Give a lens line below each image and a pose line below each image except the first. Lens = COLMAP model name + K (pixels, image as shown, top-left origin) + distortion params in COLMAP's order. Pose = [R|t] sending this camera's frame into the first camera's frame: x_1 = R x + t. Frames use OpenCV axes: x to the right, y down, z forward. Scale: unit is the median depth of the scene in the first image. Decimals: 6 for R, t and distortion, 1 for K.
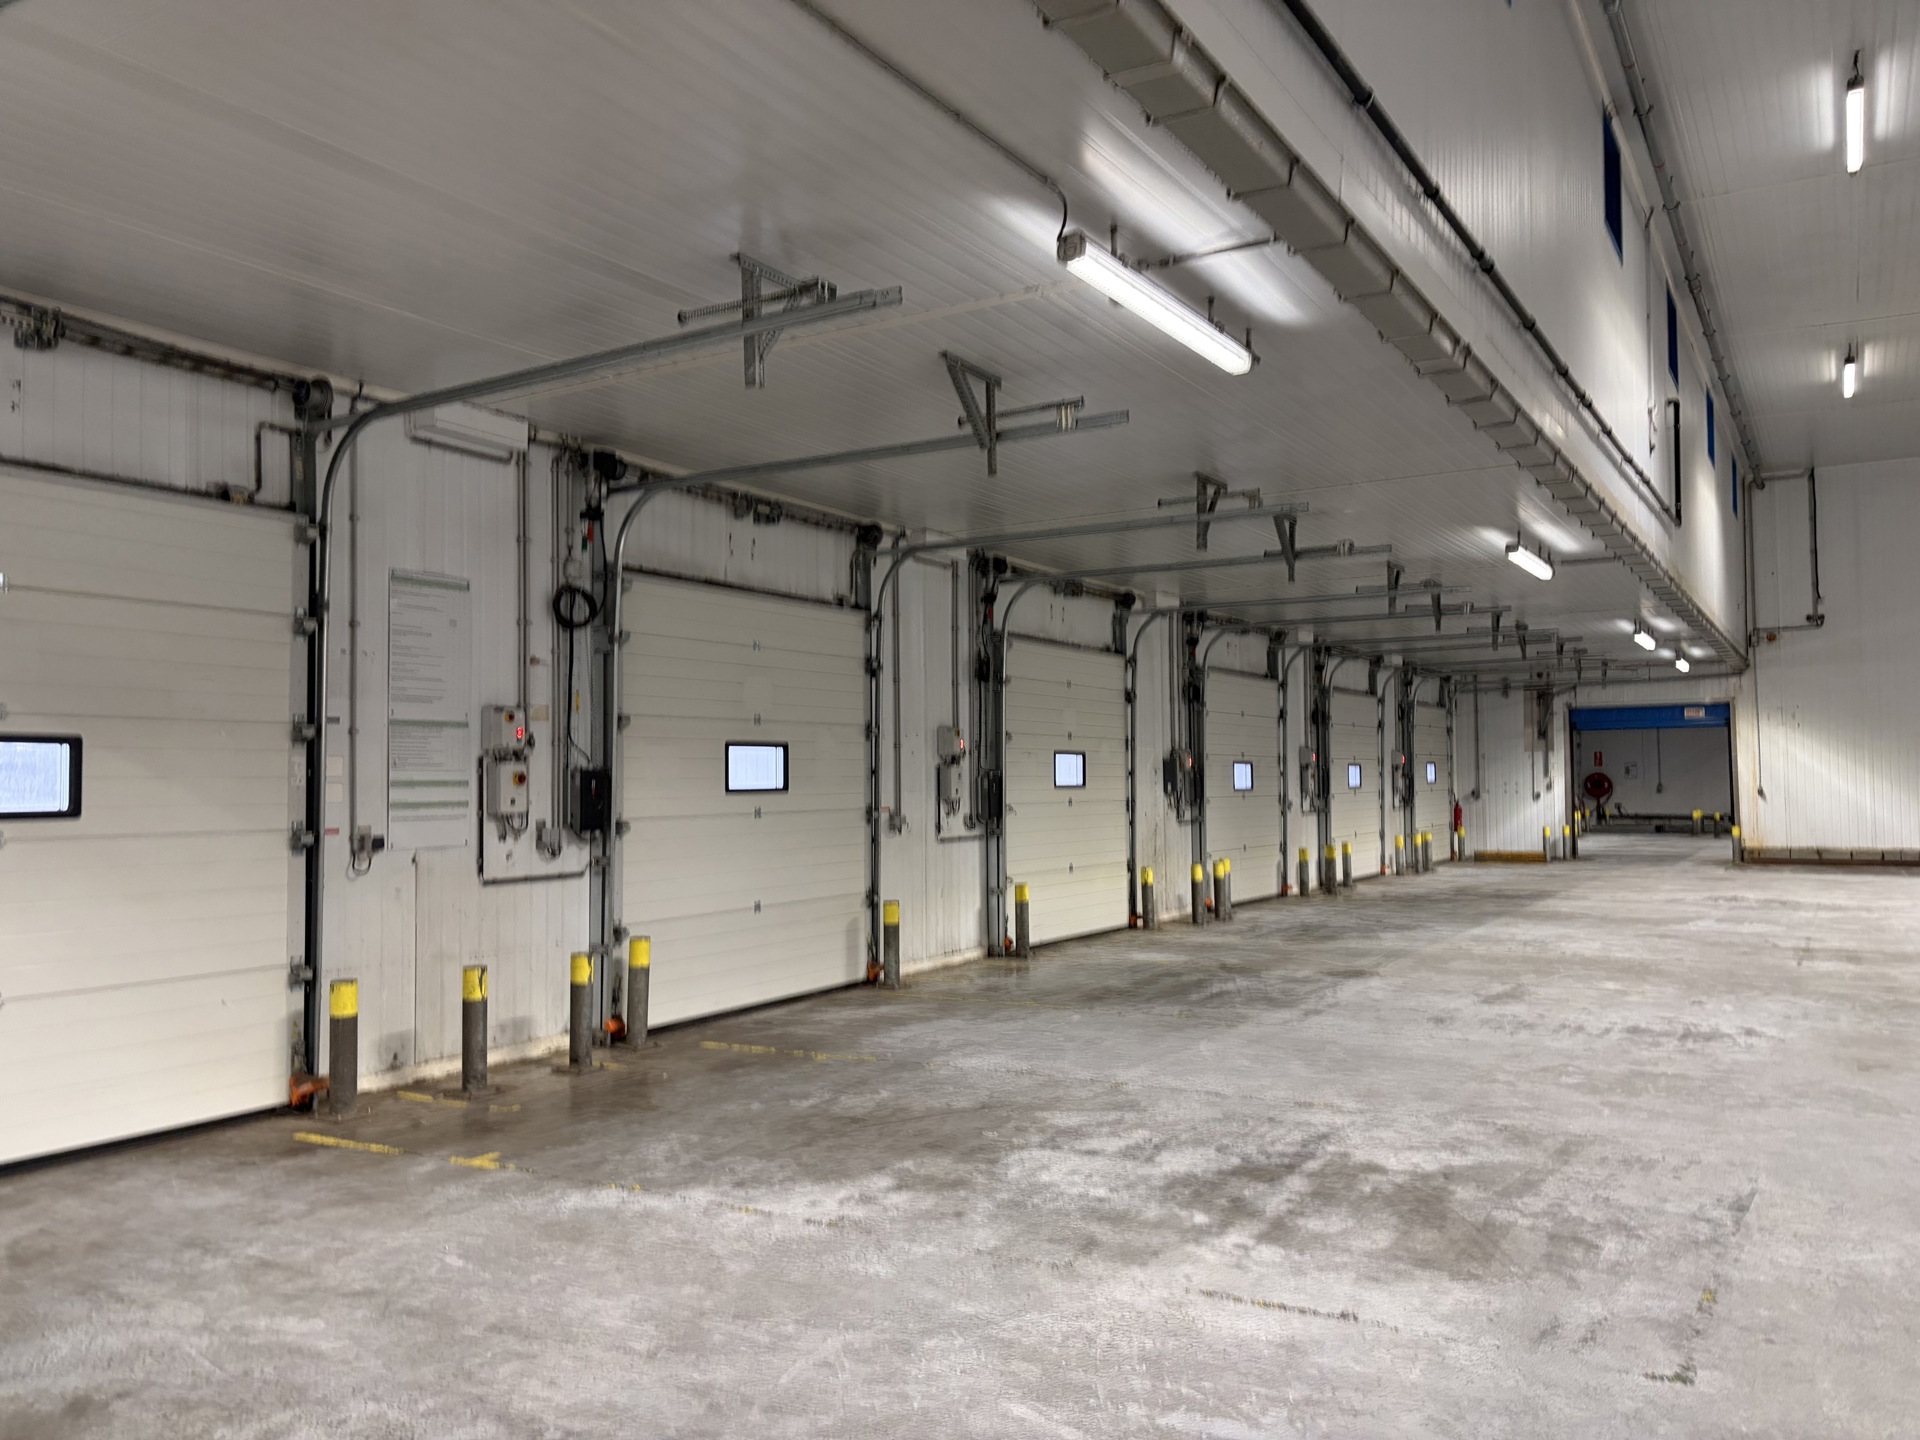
lens RADIAL K [[1430.5, 0, 962.4], [0, 1430.5, 723.9], [0, 0, 1]] dist [0.016221, 0.002338]
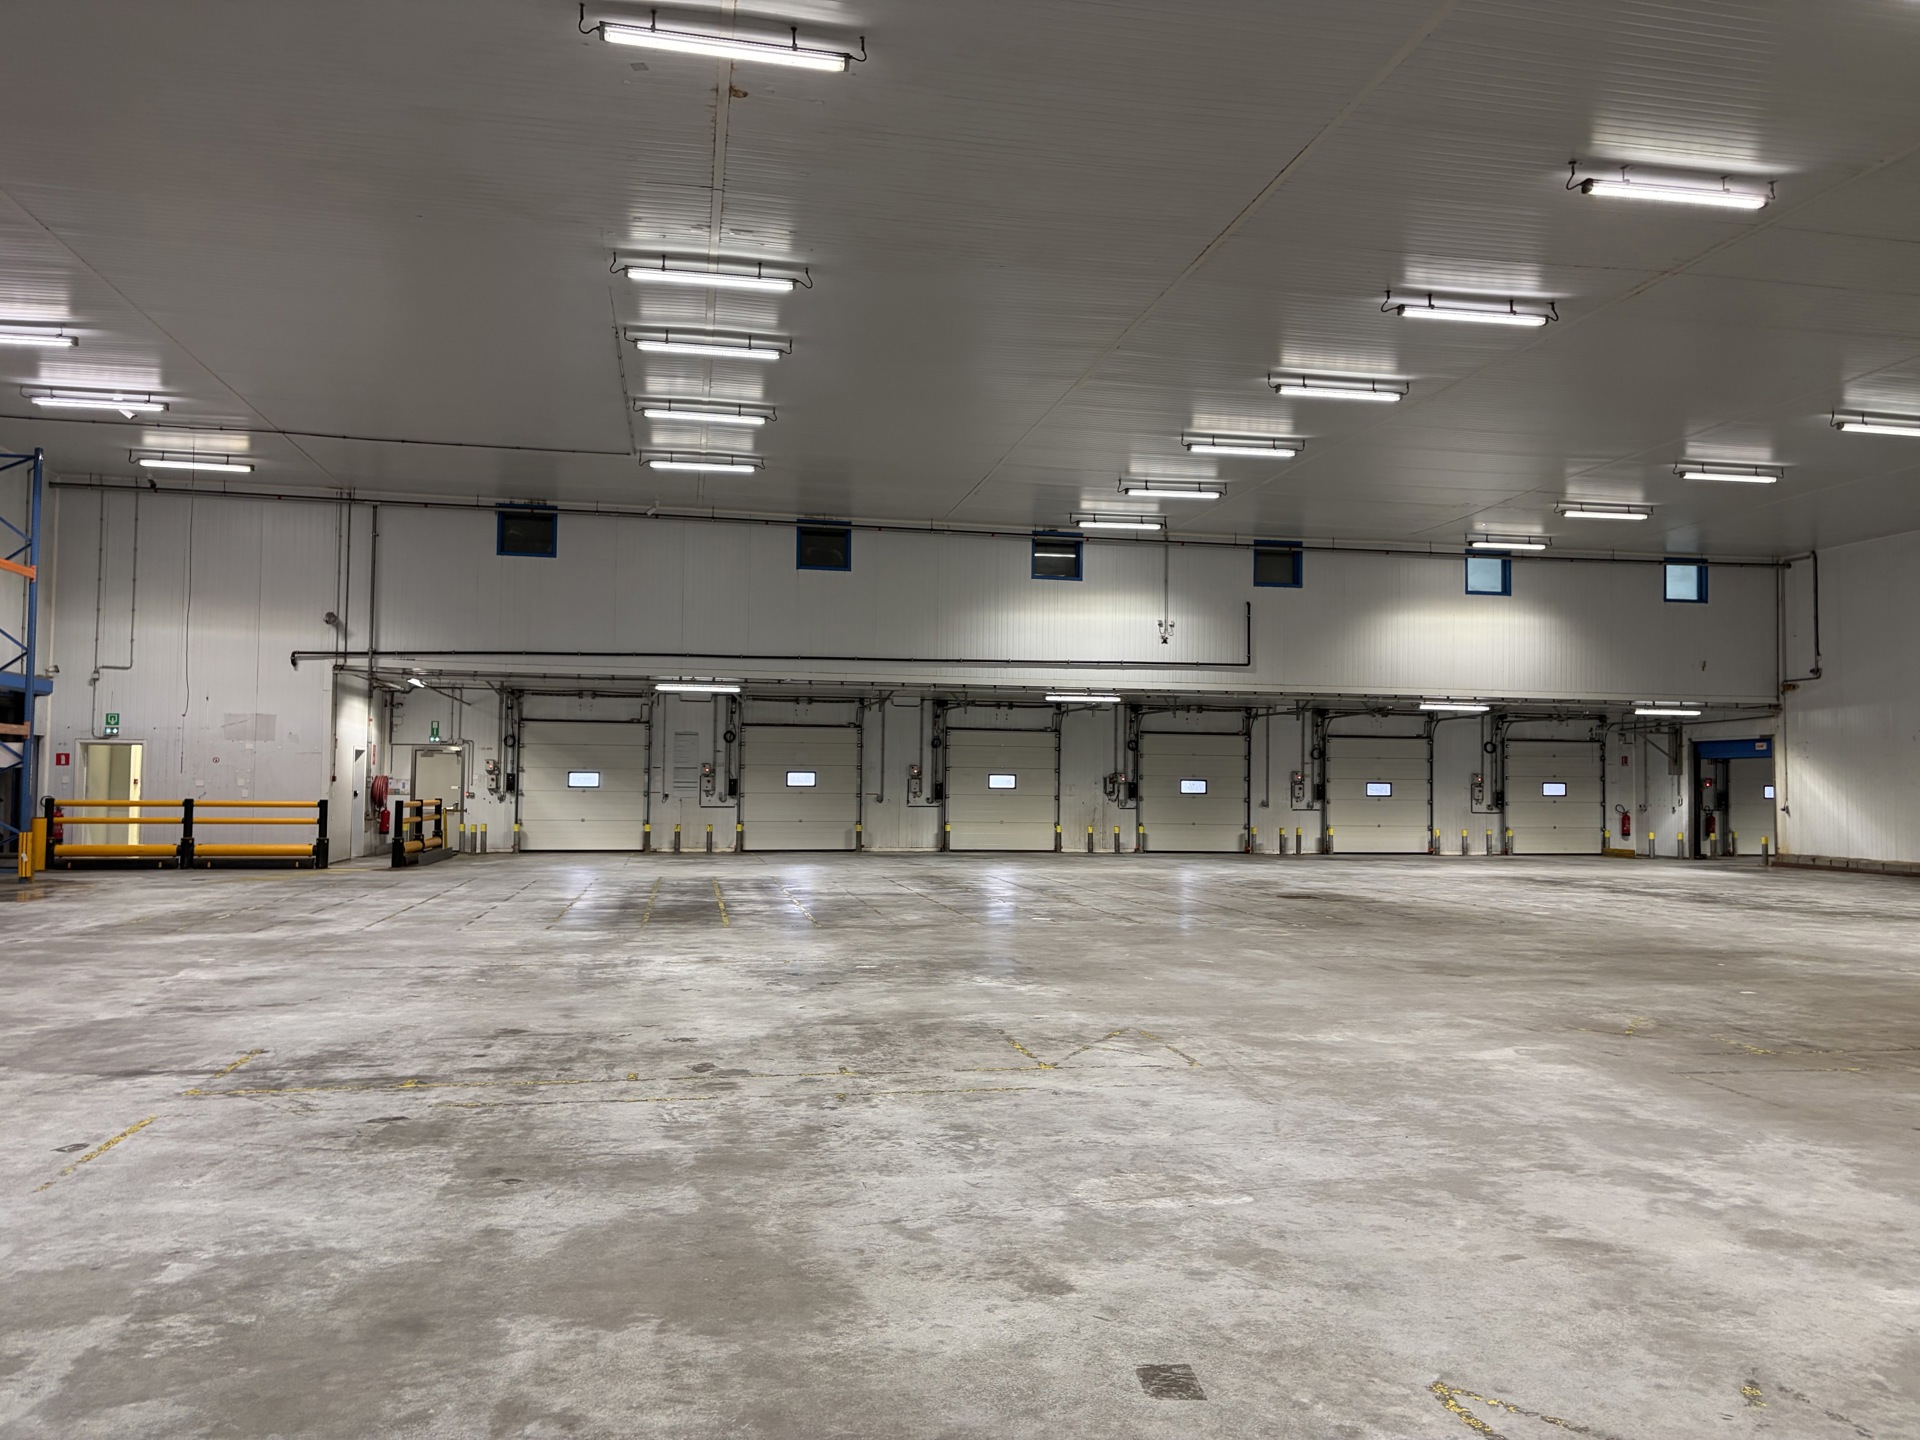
lens RADIAL K [[1430.5, 0, 957.3], [0, 1430.5, 719.0], [0, 0, 1]] dist [0.016221, 0.002338]
pose [[0.671882, -0.016507, -0.740474, 2.010187], [0.011899, 0.999863, -0.011493, -0.052123], [0.740562, -0.001089, 0.671987, -0.757327]]
